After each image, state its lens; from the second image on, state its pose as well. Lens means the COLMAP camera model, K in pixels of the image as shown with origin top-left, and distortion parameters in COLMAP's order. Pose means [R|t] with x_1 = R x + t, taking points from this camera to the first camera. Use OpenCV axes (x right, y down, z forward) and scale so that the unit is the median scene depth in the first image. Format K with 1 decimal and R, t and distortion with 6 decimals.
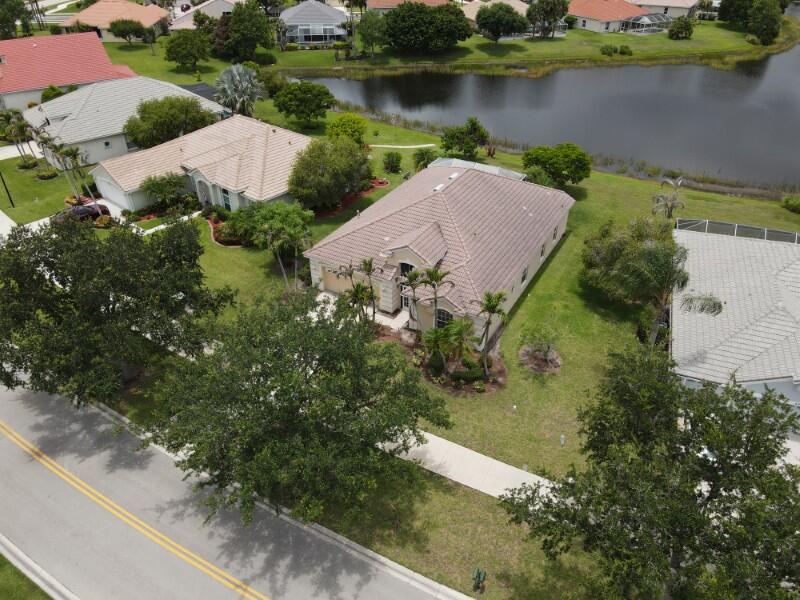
lens RADIAL K [[582.0, 0, 402.6], [0, 582.0, 297.2], [0, 0, 1]] dist [0.028640, -0.014705]
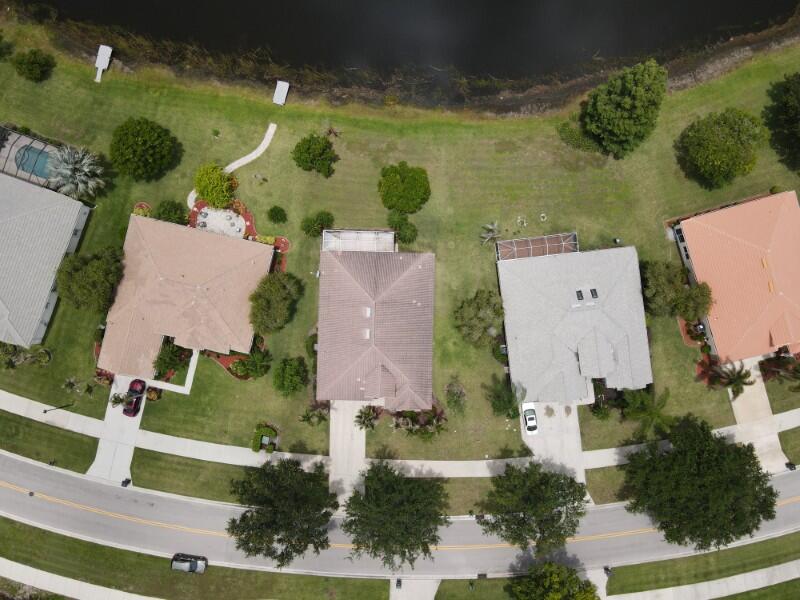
lens RADIAL K [[582.0, 0, 405.6], [0, 582.0, 300.4], [0, 0, 1]] dist [0.028640, -0.014705]
pose [[0.884609, -0.466329, -0.001982, 0.171224], [0.266085, 0.501255, 0.823373, -1.309285], [-0.382969, -0.728890, 0.567497, 0.092348]]
